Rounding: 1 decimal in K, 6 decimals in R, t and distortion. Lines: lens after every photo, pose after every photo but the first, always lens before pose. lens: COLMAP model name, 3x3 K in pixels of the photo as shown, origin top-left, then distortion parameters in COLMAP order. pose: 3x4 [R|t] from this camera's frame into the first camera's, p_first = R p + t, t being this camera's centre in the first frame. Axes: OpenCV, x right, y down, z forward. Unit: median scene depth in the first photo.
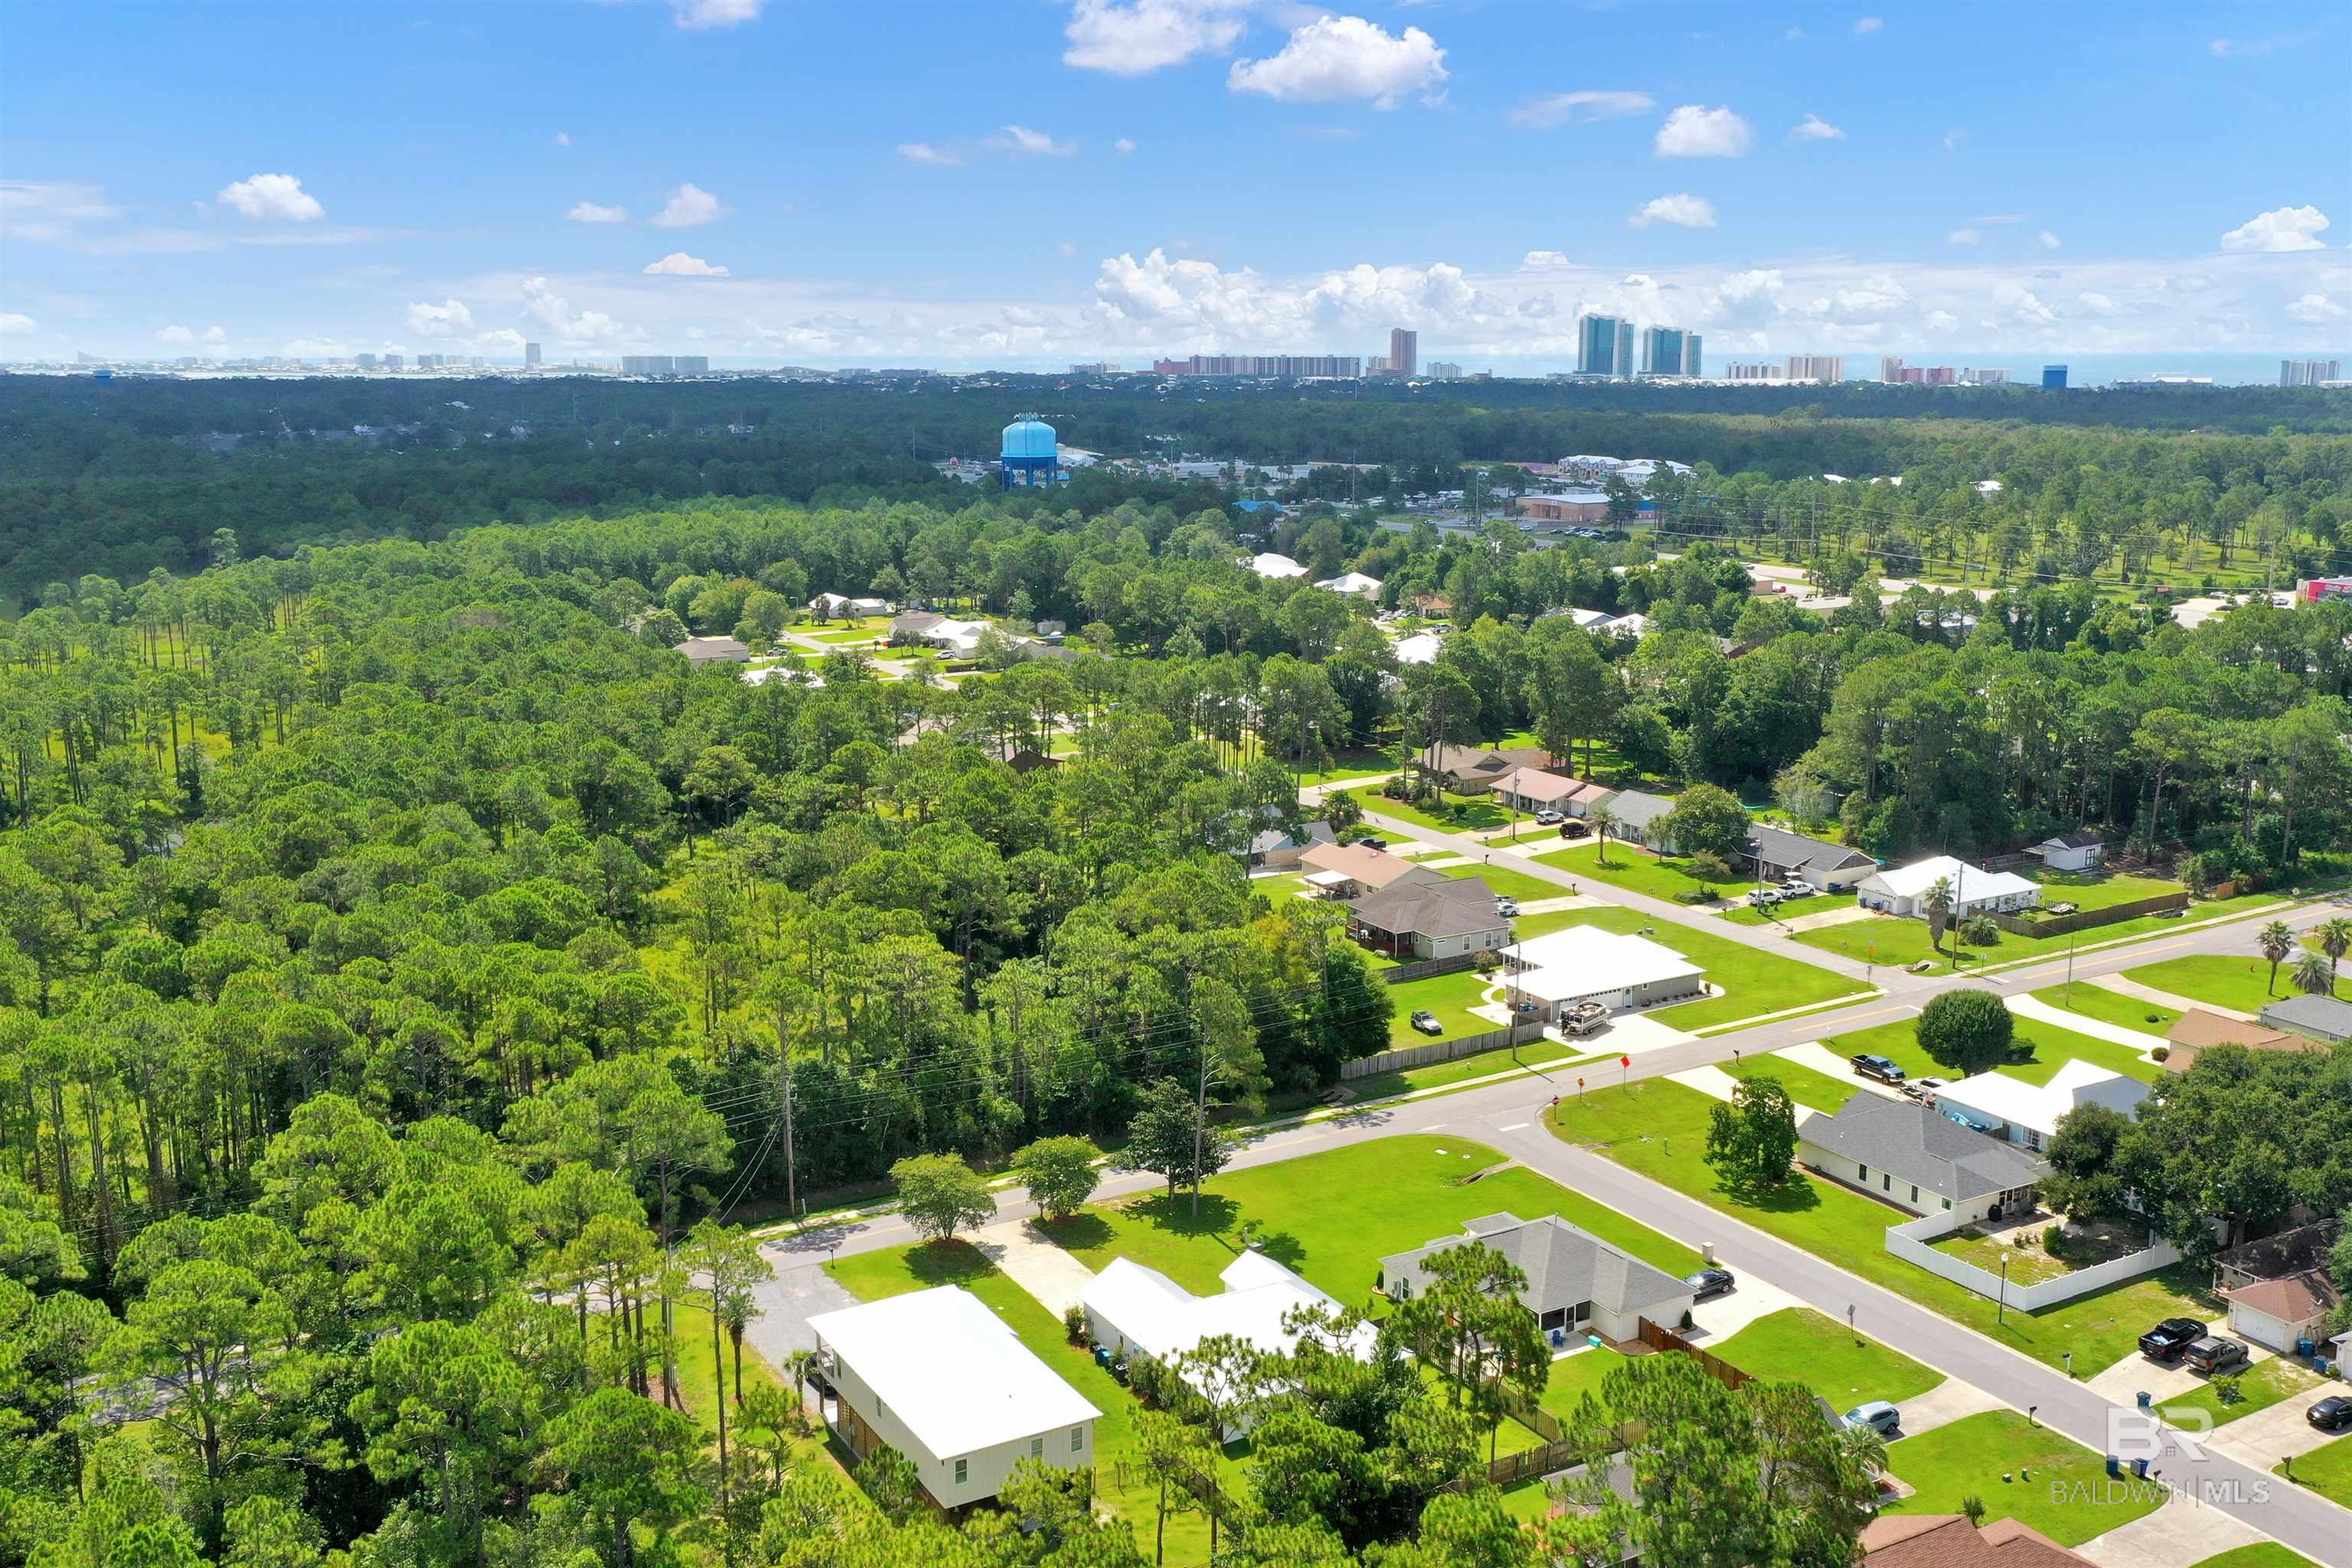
lens RADIAL K [[2267.6, 0, 1166.7], [0, 2267.6, 783.8], [0, 0, 1]] dist [0.014198, 0.000000]
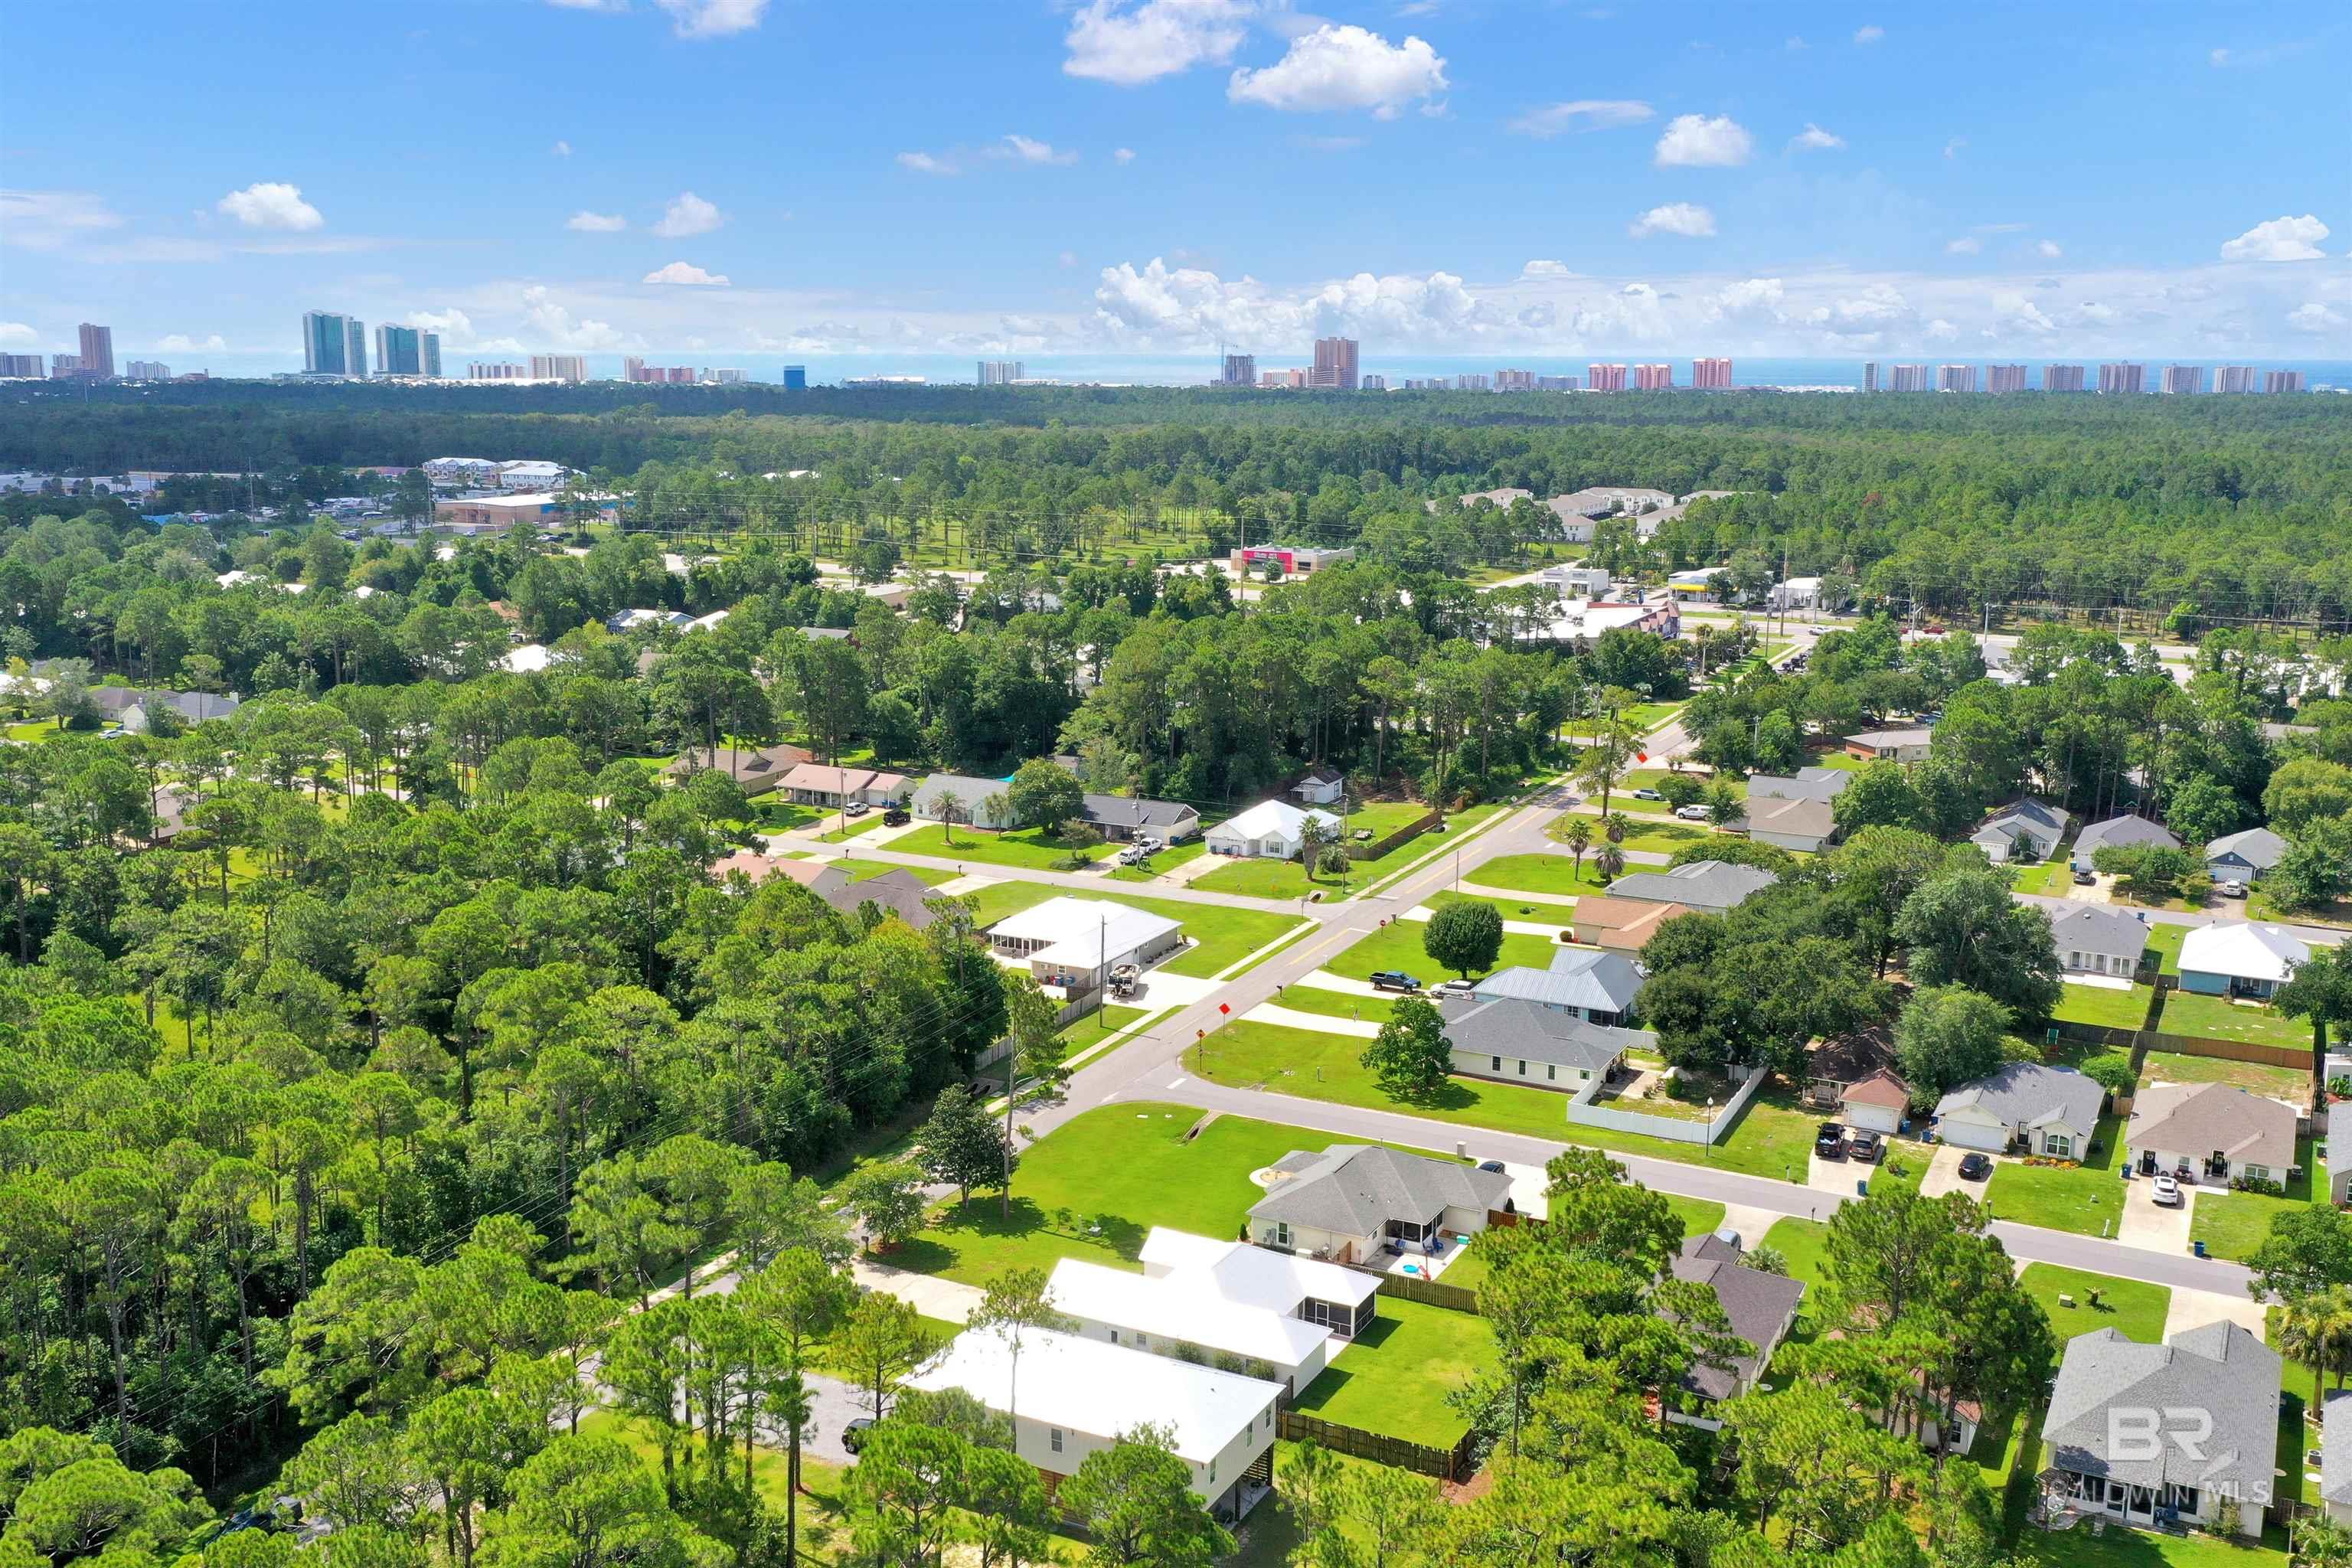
lens RADIAL K [[2267.6, 0, 1178.5], [0, 2267.6, 784.1], [0, 0, 1]] dist [0.014198, 0.000000]
pose [[0.840426, -0.100015, 0.532617, -0.288886], [0.099972, 0.994567, 0.029011, -0.013110], [-0.532625, 0.028865, 0.845859, 0.073200]]
